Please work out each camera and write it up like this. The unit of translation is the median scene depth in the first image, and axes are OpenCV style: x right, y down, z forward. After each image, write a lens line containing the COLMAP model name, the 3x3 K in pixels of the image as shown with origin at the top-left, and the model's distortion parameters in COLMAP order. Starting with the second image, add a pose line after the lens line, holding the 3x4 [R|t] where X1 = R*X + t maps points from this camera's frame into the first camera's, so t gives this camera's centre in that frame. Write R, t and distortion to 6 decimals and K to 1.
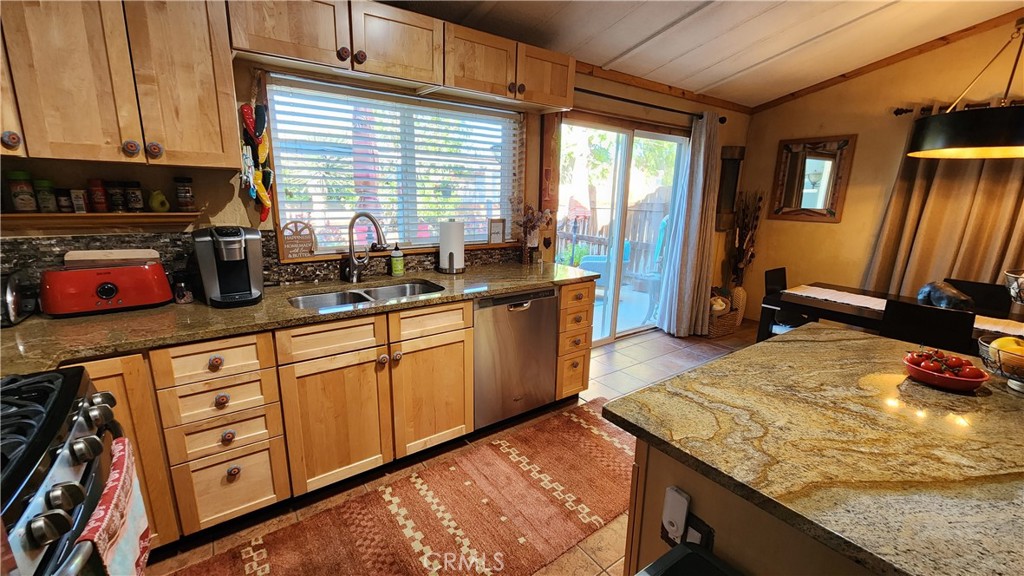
lens RADIAL K [[425.4, 0, 507.5], [0, 425.4, 292.9], [0, 0, 1]] dist [0.000309, -0.000380]
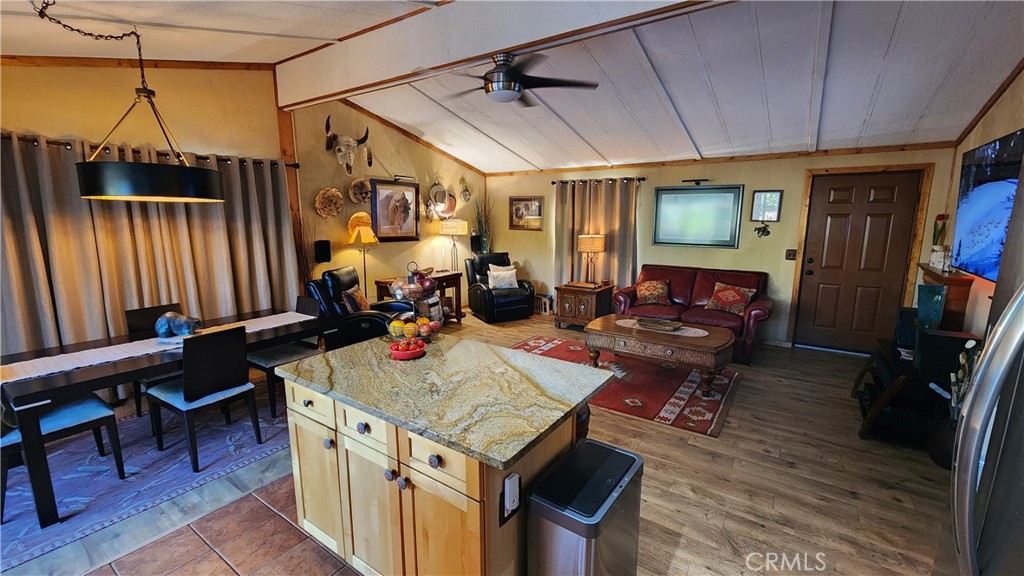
lens RADIAL K [[422.1, 0, 509.9], [0, 422.1, 289.0], [0, 0, 1]] dist [-0.002067, -0.000621]
pose [[-0.341818, -0.181026, 0.922166, -0.488559], [0.213982, 0.940503, 0.263942, -0.307235], [-0.915080, 0.287547, -0.282744, 0.783439]]
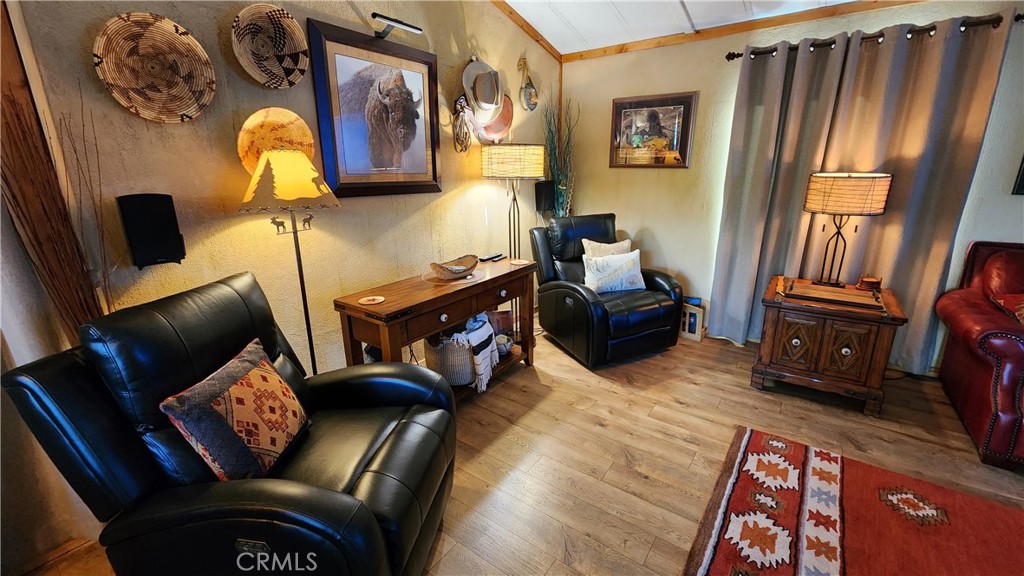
lens RADIAL K [[425.4, 0, 507.5], [0, 425.4, 292.9], [0, 0, 1]] dist [0.000309, -0.000380]
pose [[-0.314513, -0.287092, 0.904798, 1.741243], [0.232207, 0.900942, 0.366584, -0.074742], [-0.920414, 0.325396, -0.216693, 0.575237]]
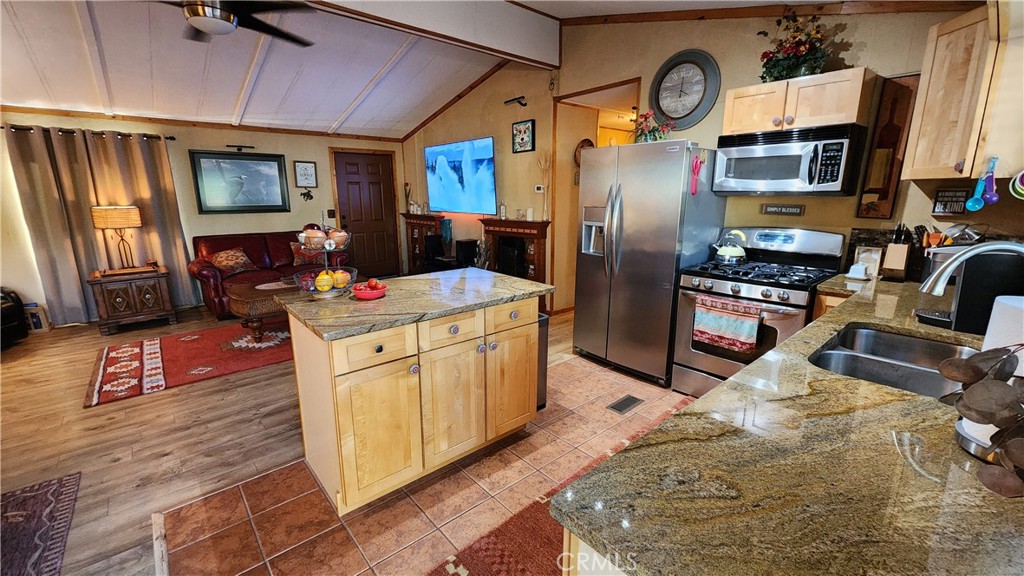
lens RADIAL K [[422.1, 0, 509.9], [0, 422.1, 289.0], [0, 0, 1]] dist [-0.002067, -0.000621]
pose [[-0.995423, 0.004659, -0.095456, 0.458178], [-0.038241, 0.895948, 0.442509, -0.479710], [0.087585, 0.444134, -0.891669, 2.001249]]
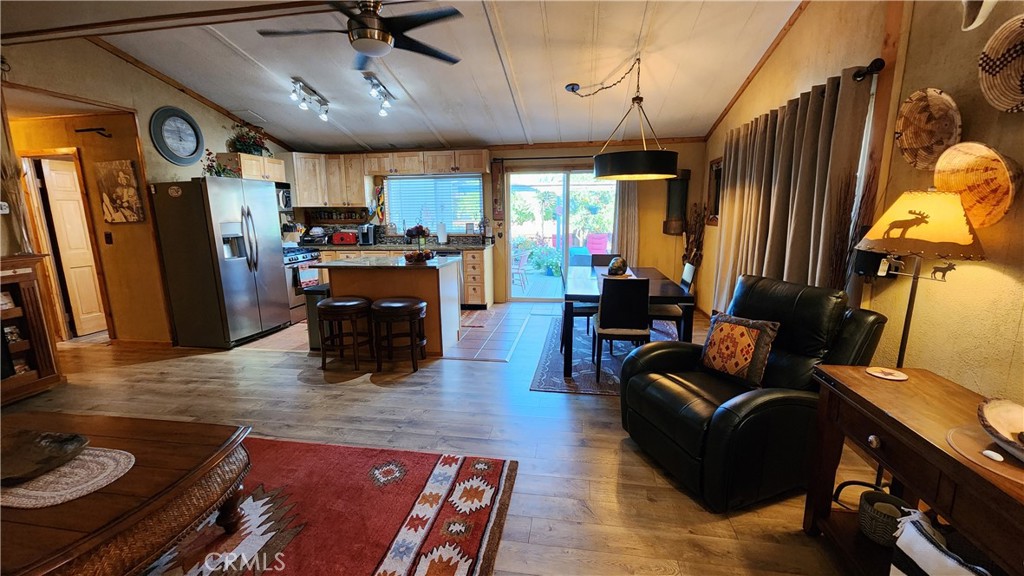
lens RADIAL K [[422.1, 0, 509.9], [0, 422.1, 289.0], [0, 0, 1]] dist [-0.002067, -0.000621]
pose [[0.708253, 0.099066, -0.698974, 3.080624], [-0.139919, 0.990162, -0.001441, 0.251057], [0.691954, 0.098820, 0.715146, -0.699921]]
